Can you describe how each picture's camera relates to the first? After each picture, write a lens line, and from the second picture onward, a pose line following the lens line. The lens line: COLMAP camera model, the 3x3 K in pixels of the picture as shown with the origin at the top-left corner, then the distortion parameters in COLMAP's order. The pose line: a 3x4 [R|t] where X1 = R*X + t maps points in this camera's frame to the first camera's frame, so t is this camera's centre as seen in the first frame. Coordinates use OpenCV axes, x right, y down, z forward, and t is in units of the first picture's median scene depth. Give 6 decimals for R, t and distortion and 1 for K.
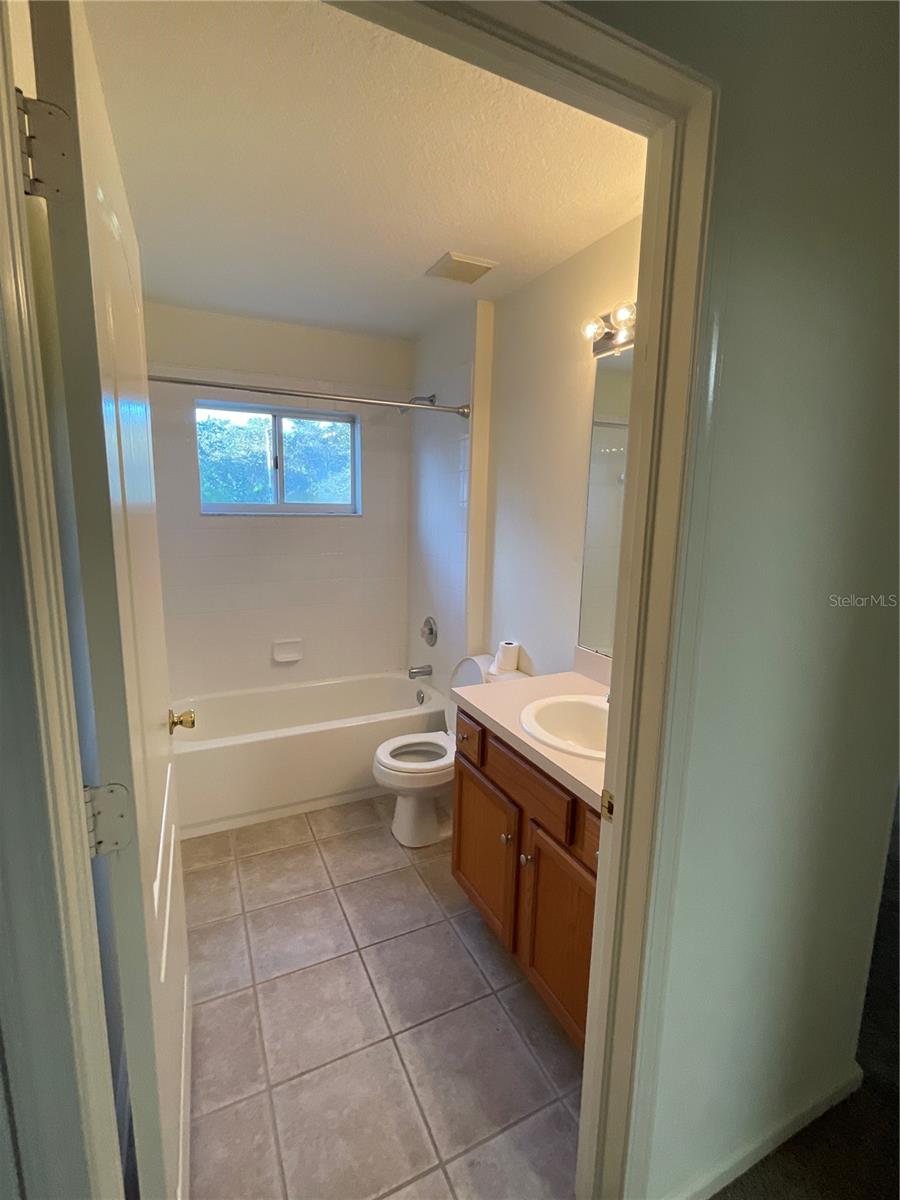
lens RADIAL K [[539.2, 0, 450.2], [0, 539.2, 587.8], [0, 0, 1]] dist [-0.006480, 0.003207]
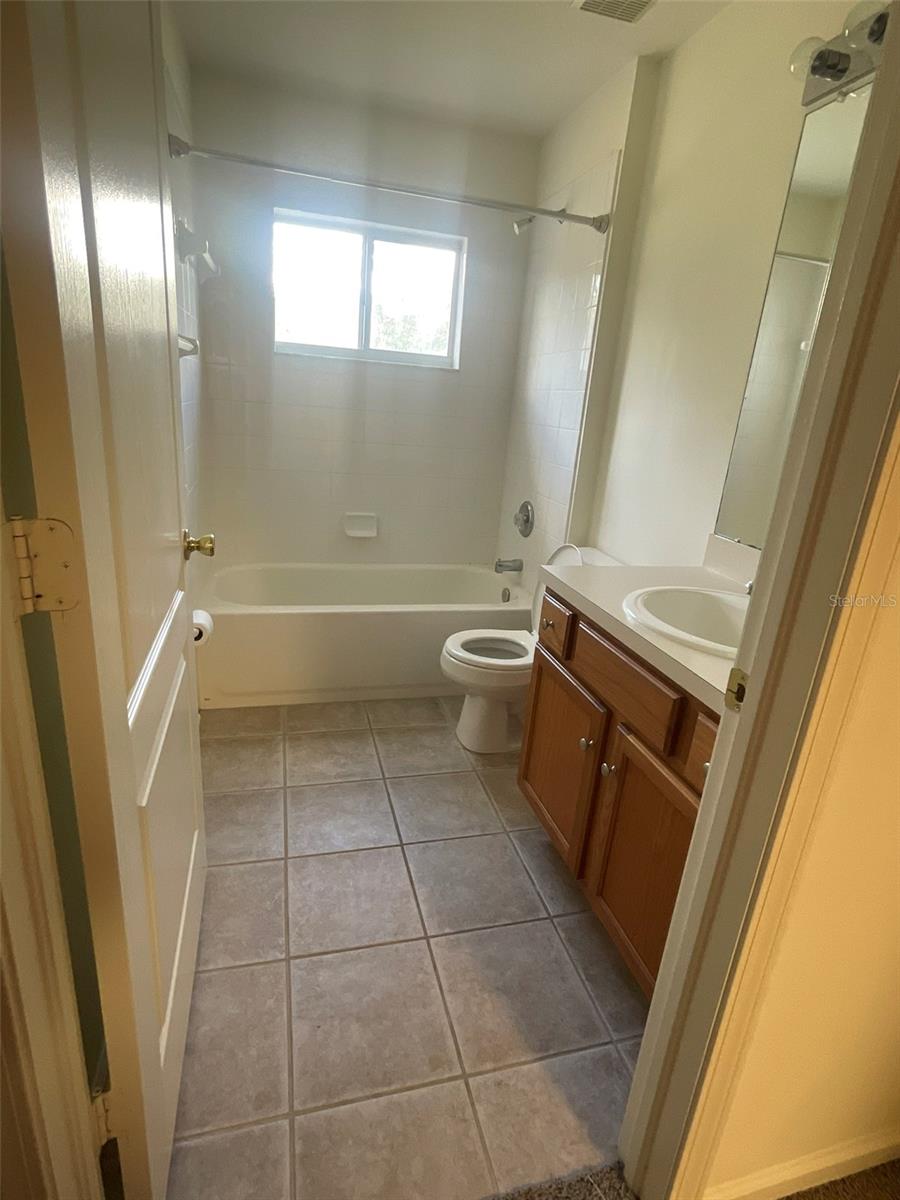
lens RADIAL K [[609.6, 0, 449.7], [0, 609.6, 589.7], [0, 0, 1]] dist [0.002338, -0.001181]
pose [[0.980362, 0.112998, -0.161624, 0.021836], [-0.088471, 0.984468, 0.151646, 0.104988], [0.176249, -0.134368, 0.975131, 0.096944]]
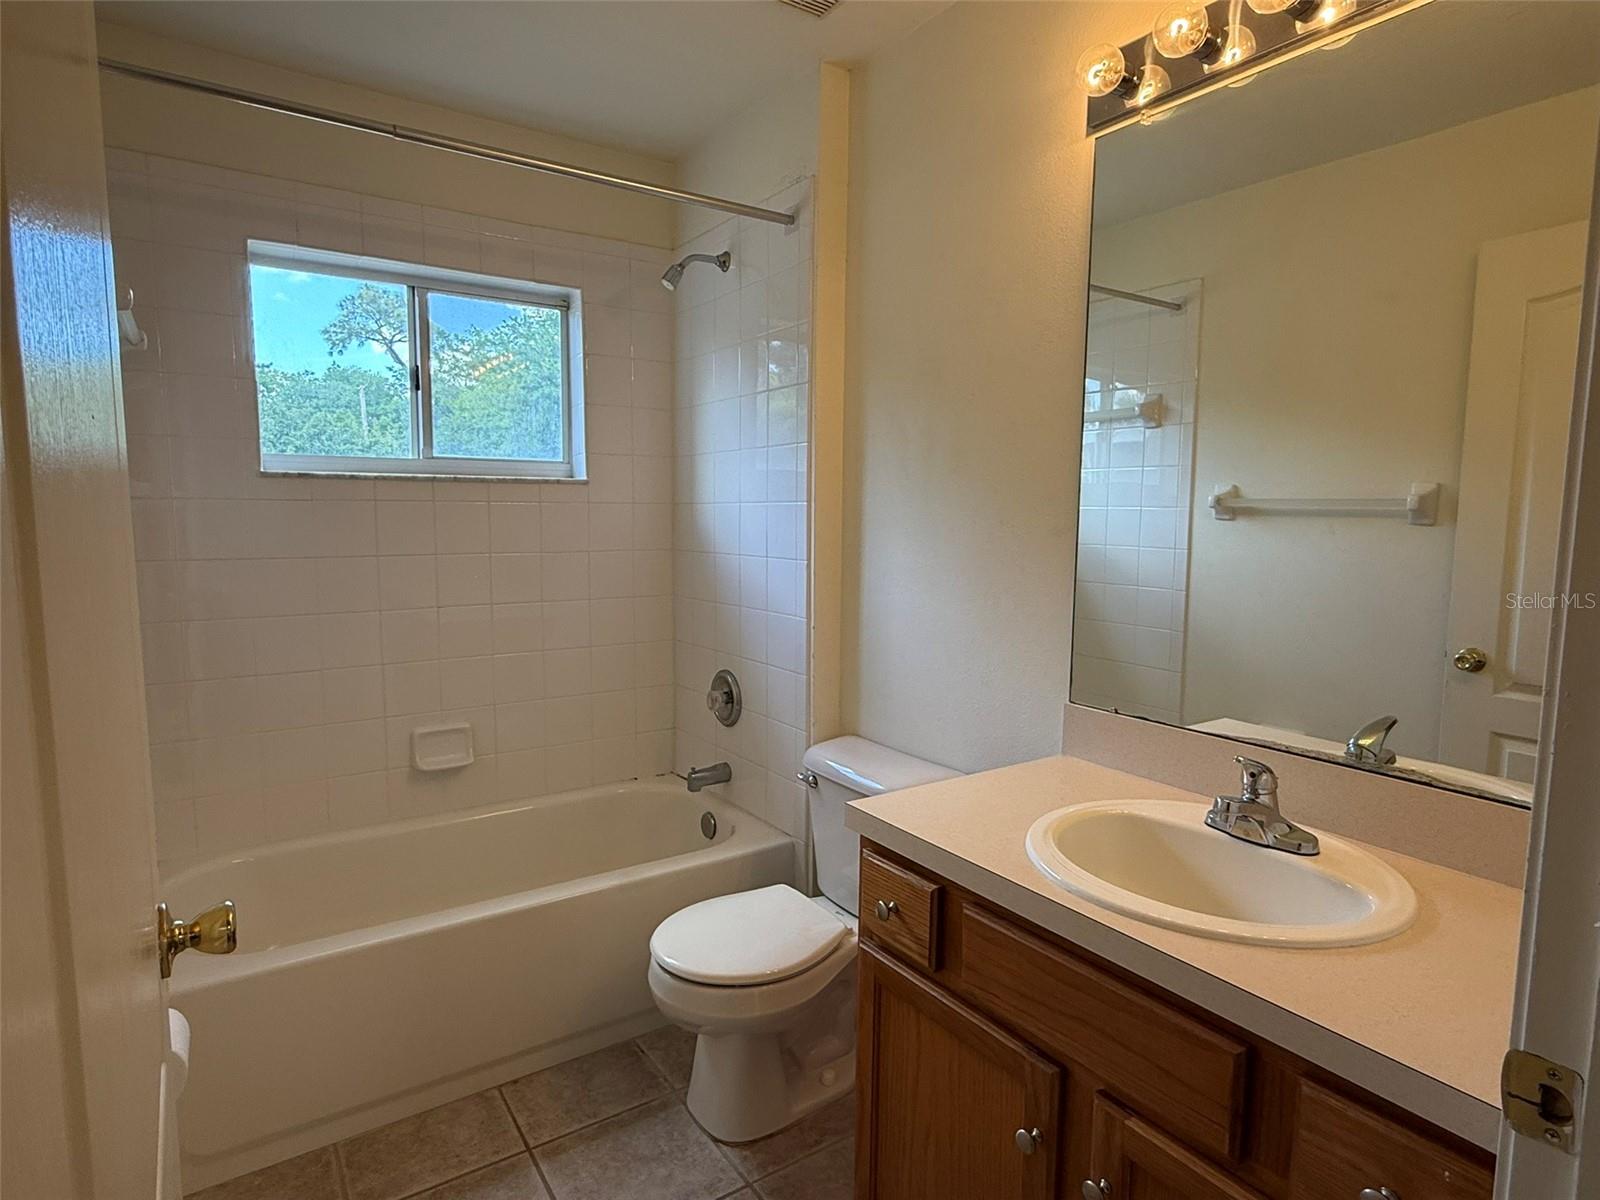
lens RADIAL K [[878.3, 0, 800.7], [0, 878.3, 597.6], [0, 0, 1]] dist [-0.004879, 0.002165]
pose [[0.991413, -0.026737, 0.128002, -0.135261], [0.033346, 0.998204, -0.049770, 0.052678], [-0.126442, 0.053611, 0.990524, 0.262282]]
